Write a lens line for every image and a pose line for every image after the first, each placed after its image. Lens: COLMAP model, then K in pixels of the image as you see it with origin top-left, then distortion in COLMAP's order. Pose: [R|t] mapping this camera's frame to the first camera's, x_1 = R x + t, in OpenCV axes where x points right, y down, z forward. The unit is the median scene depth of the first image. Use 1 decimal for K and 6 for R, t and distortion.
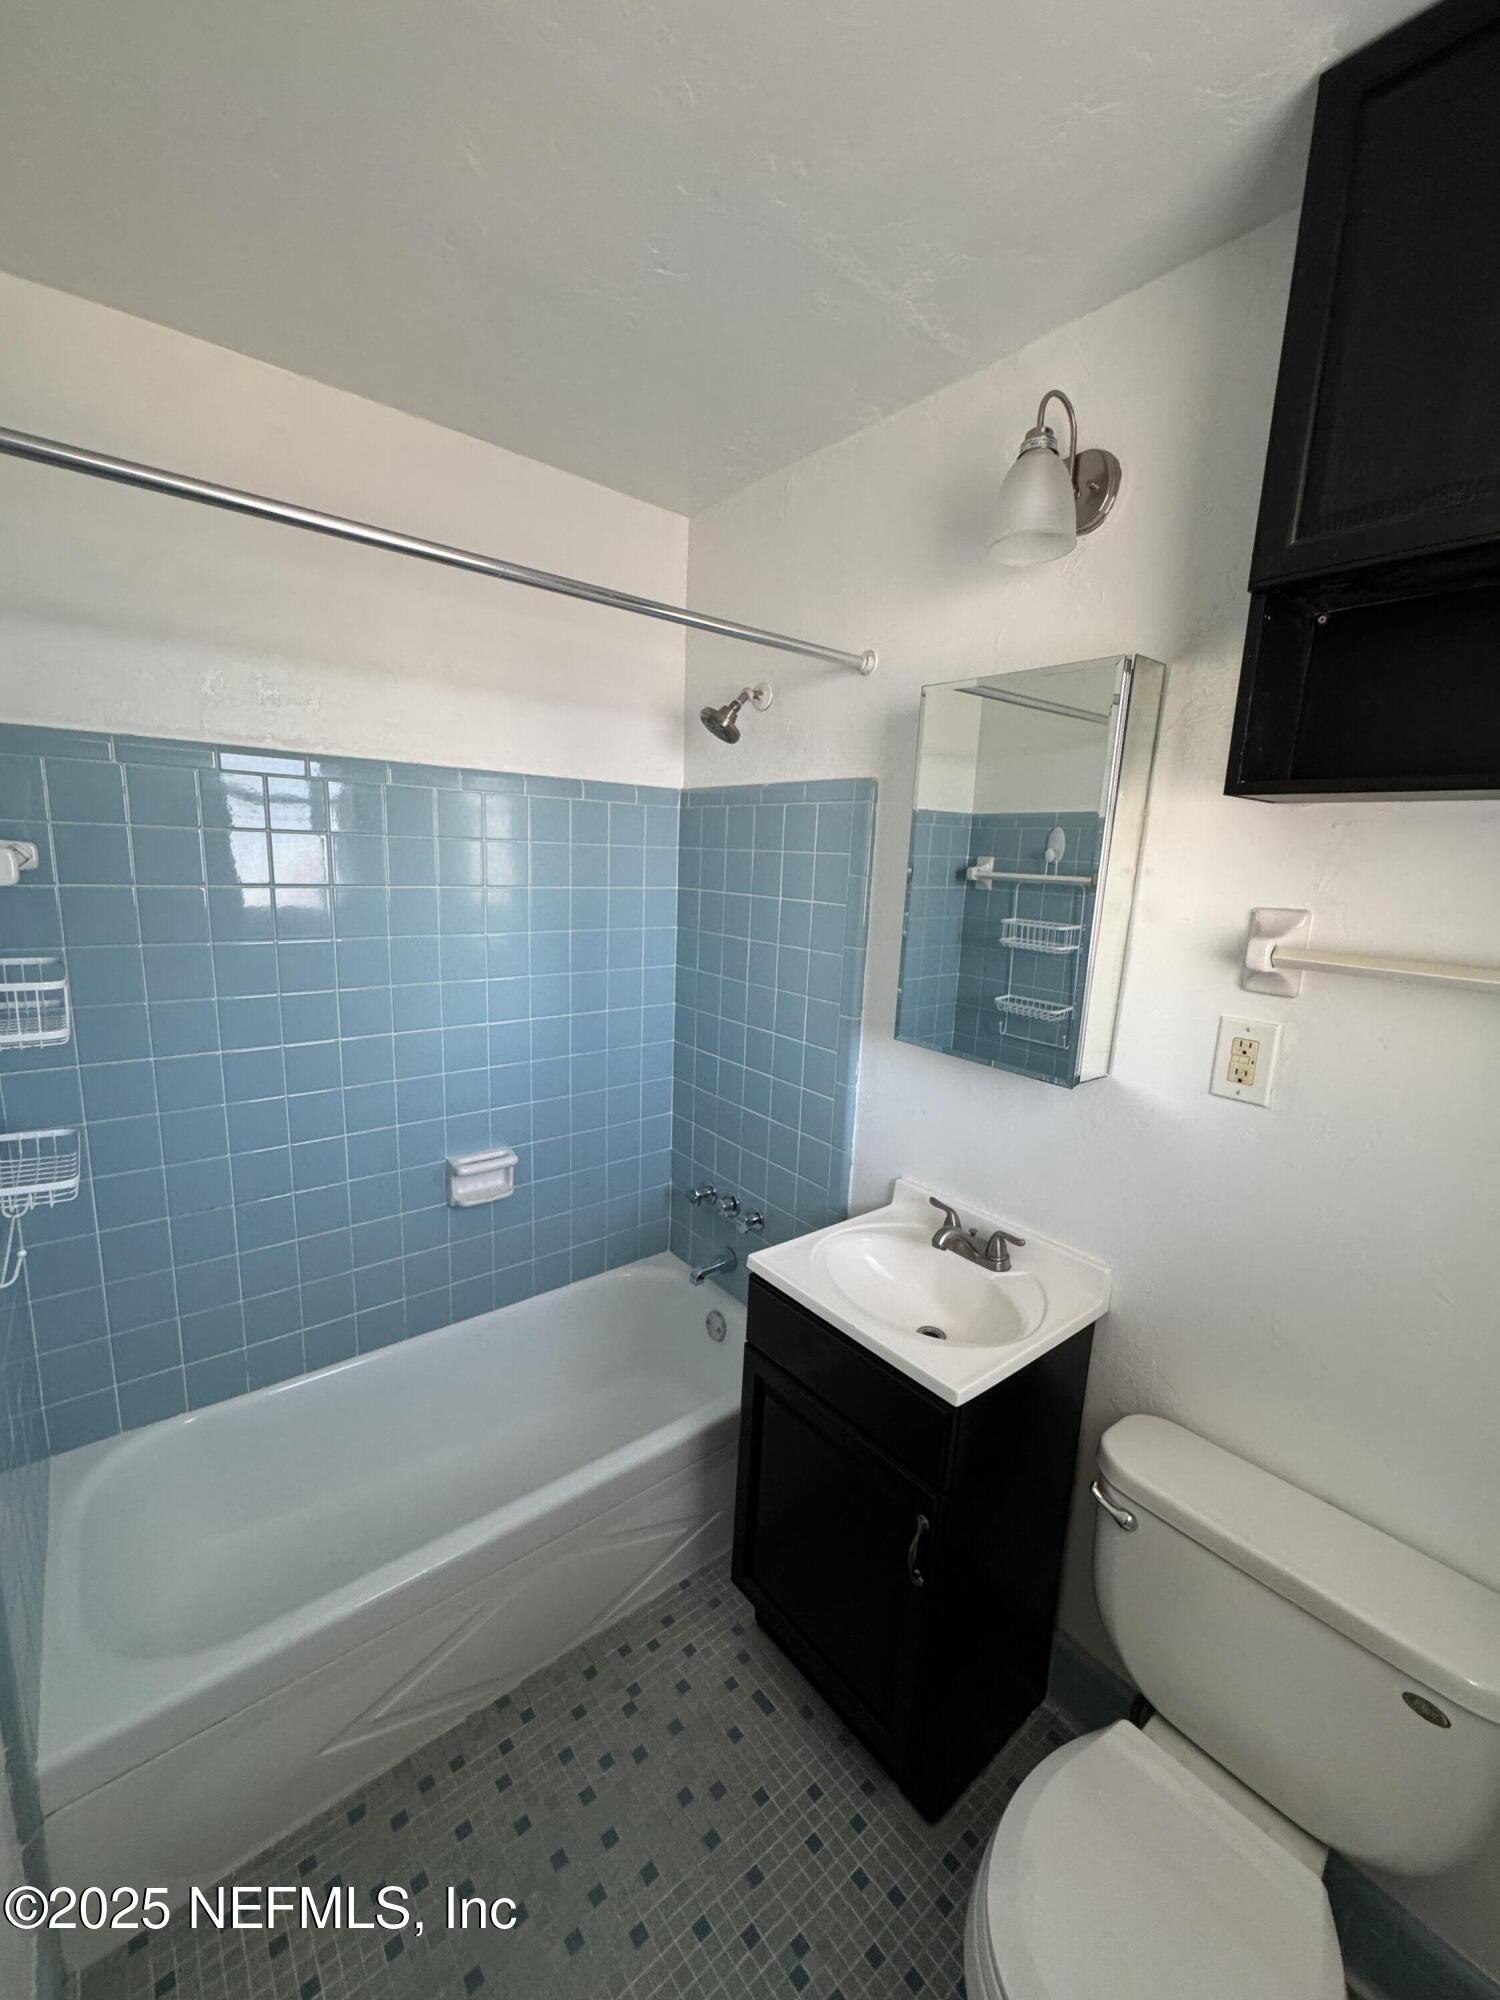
lens RADIAL K [[799.2, 0, 750.2], [0, 799.2, 1000.5], [0, 0, 1]] dist [-0.002104, -0.000088]
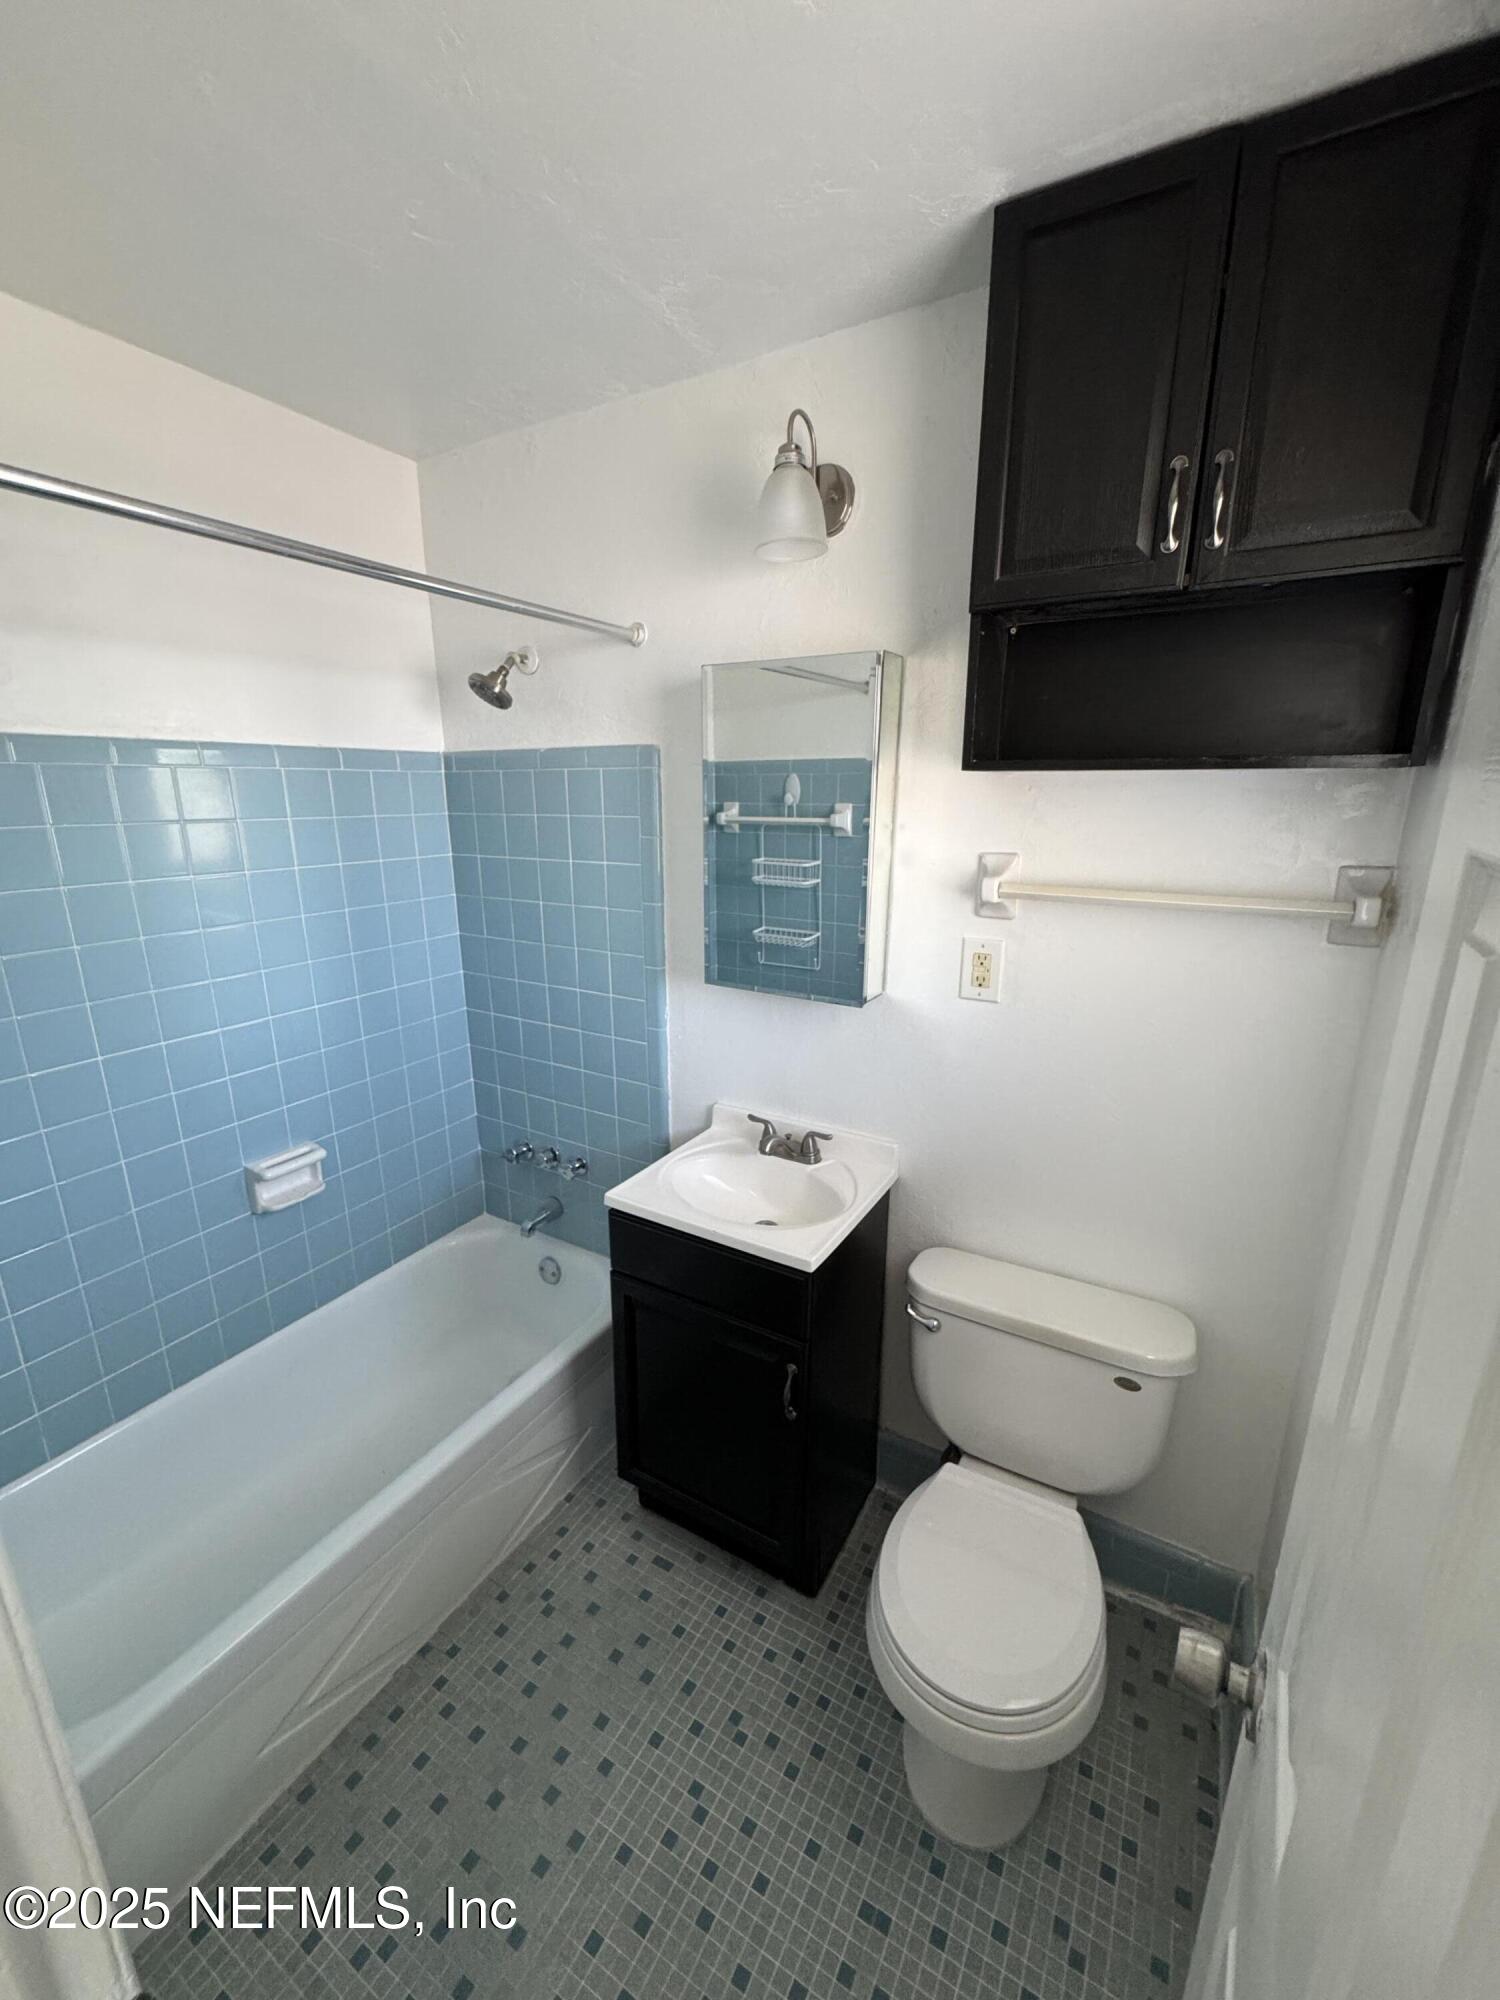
lens RADIAL K [[799.2, 0, 750.3], [0, 799.2, 999.9], [0, 0, 1]] dist [-0.002104, -0.000088]
pose [[0.936464, -0.128115, 0.326530, -0.139256], [0.101524, 0.990064, 0.097291, -0.033645], [-0.335750, -0.057959, 0.940166, -0.089504]]
